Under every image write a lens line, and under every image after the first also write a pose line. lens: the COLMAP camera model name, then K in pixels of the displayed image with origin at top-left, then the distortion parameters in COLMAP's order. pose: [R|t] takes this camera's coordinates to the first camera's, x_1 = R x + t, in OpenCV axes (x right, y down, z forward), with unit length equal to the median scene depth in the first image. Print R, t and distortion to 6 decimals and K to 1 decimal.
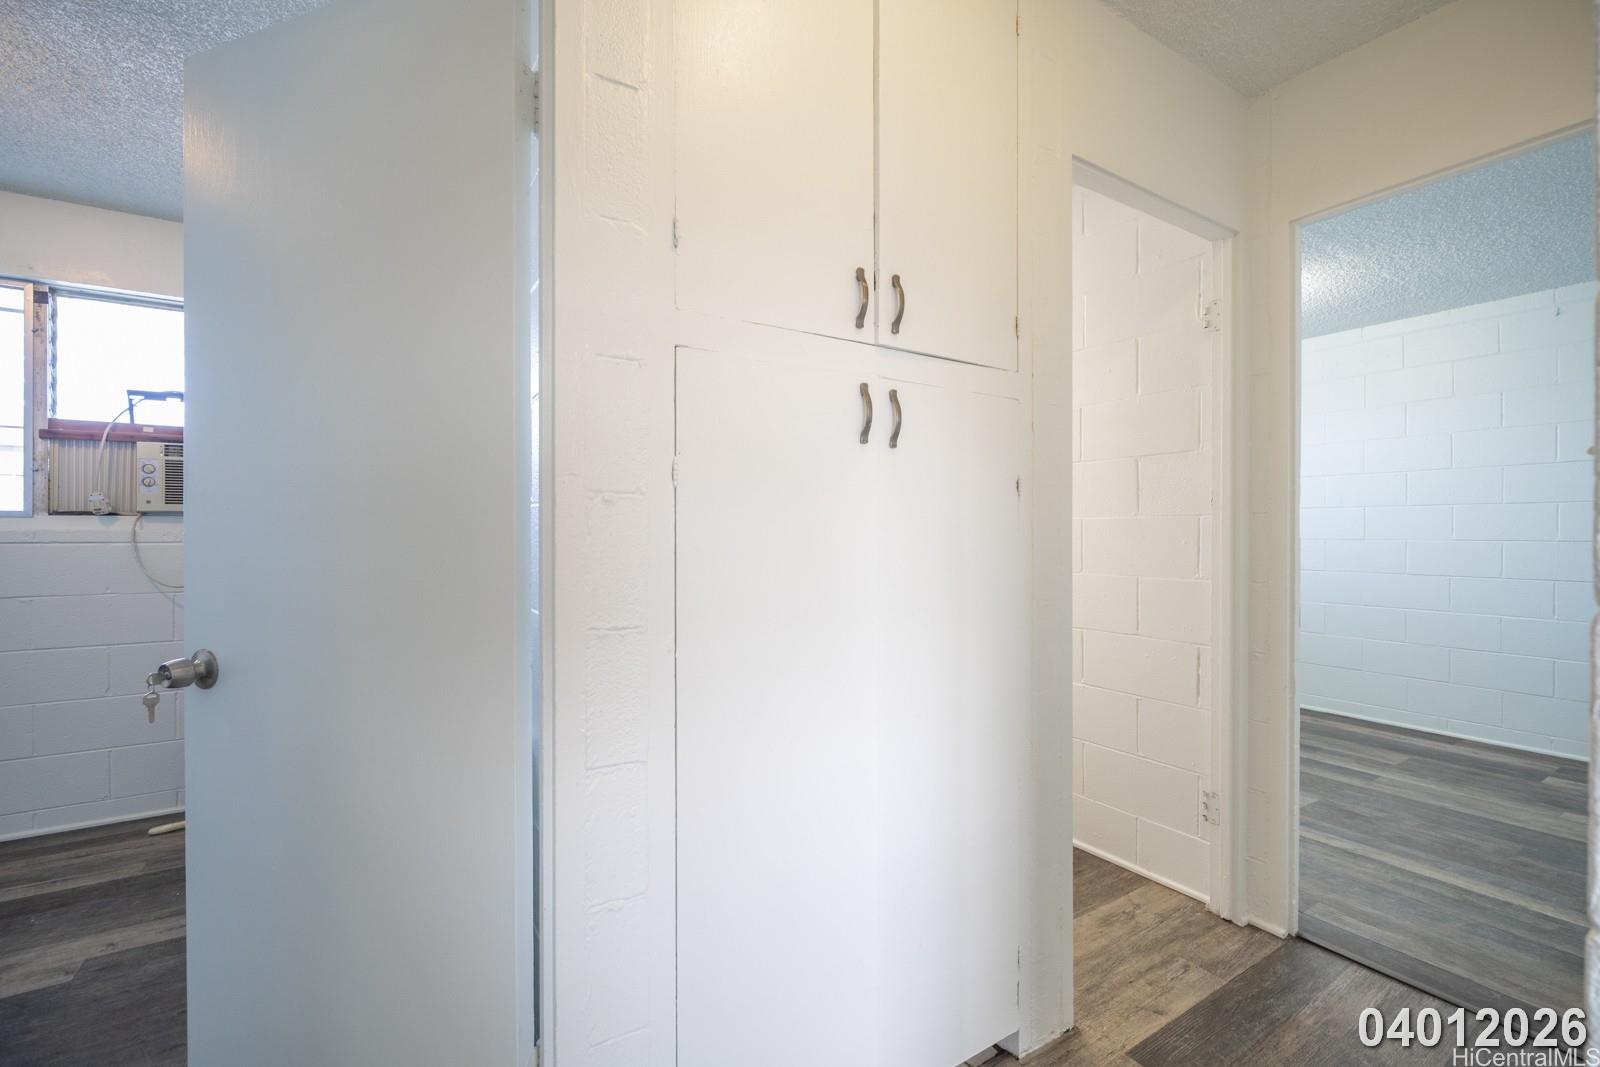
lens RADIAL K [[698.0, 0, 799.4], [0, 698.0, 528.8], [0, 0, 1]] dist [-0.001680, 0.000161]
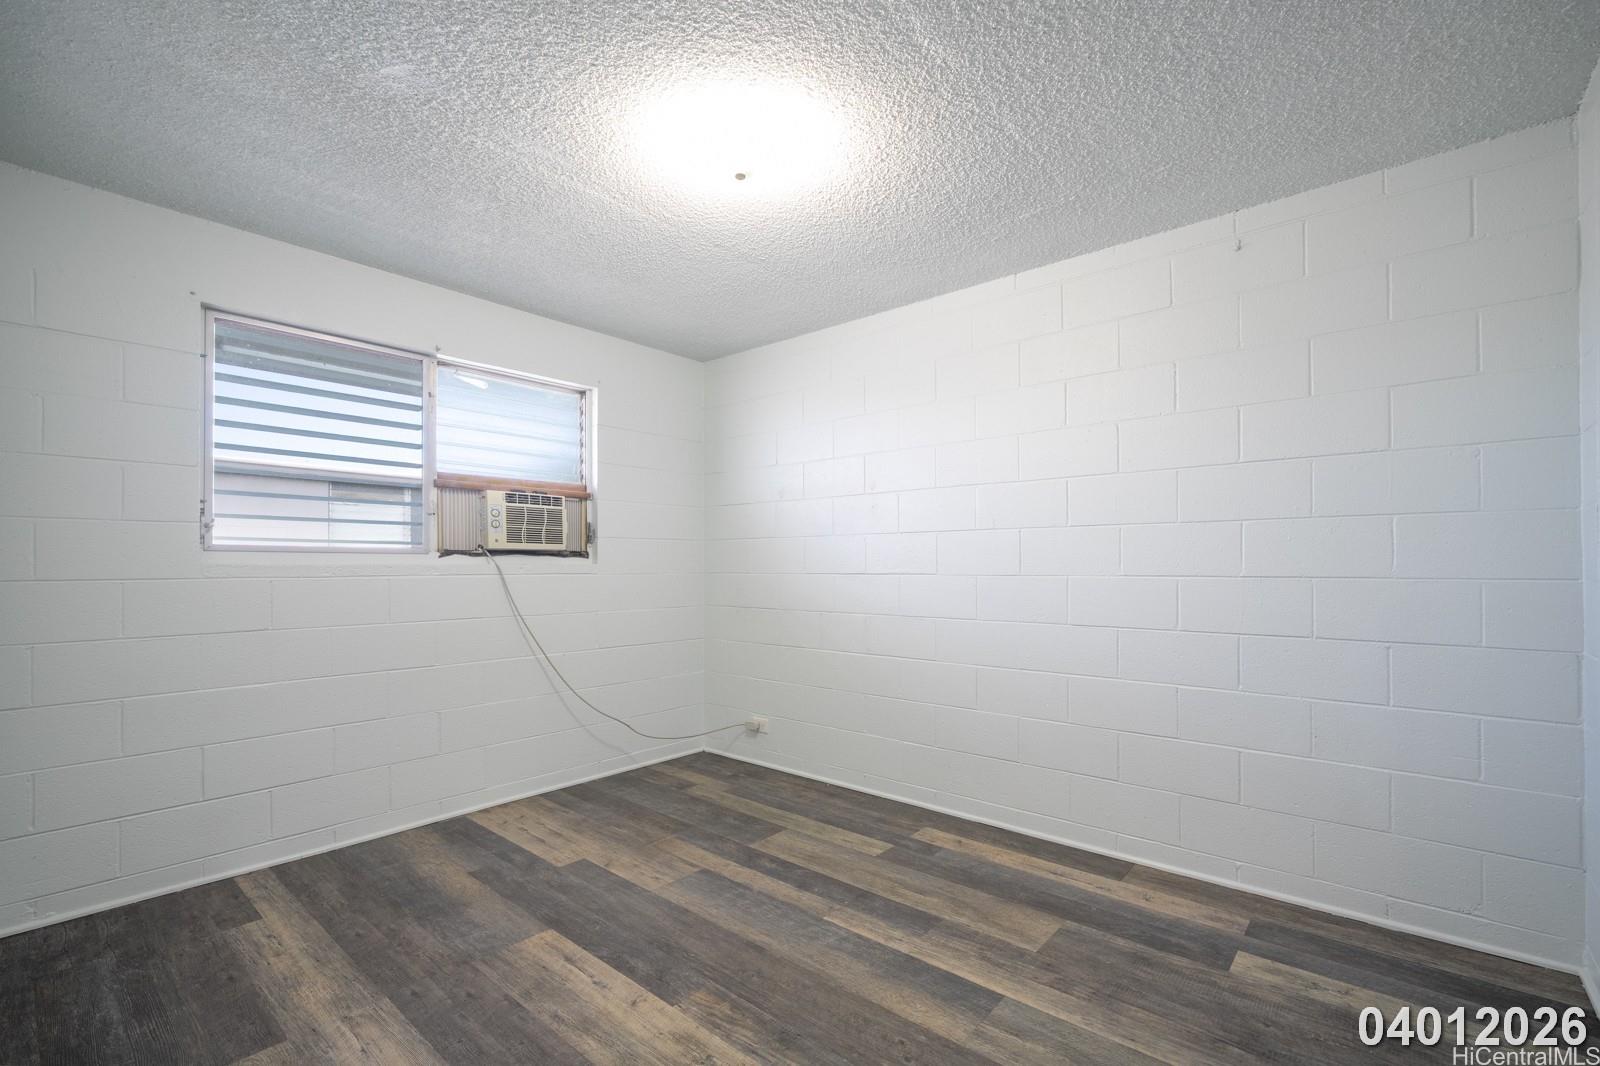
lens RADIAL K [[698.0, 0, 801.1], [0, 698.0, 545.8], [0, 0, 1]] dist [-0.001680, 0.000161]
pose [[0.960307, 0.006011, 0.278880, 0.503812], [-0.000449, 0.999800, -0.020004, 0.000994], [-0.278944, 0.019085, 0.960118, 0.484157]]
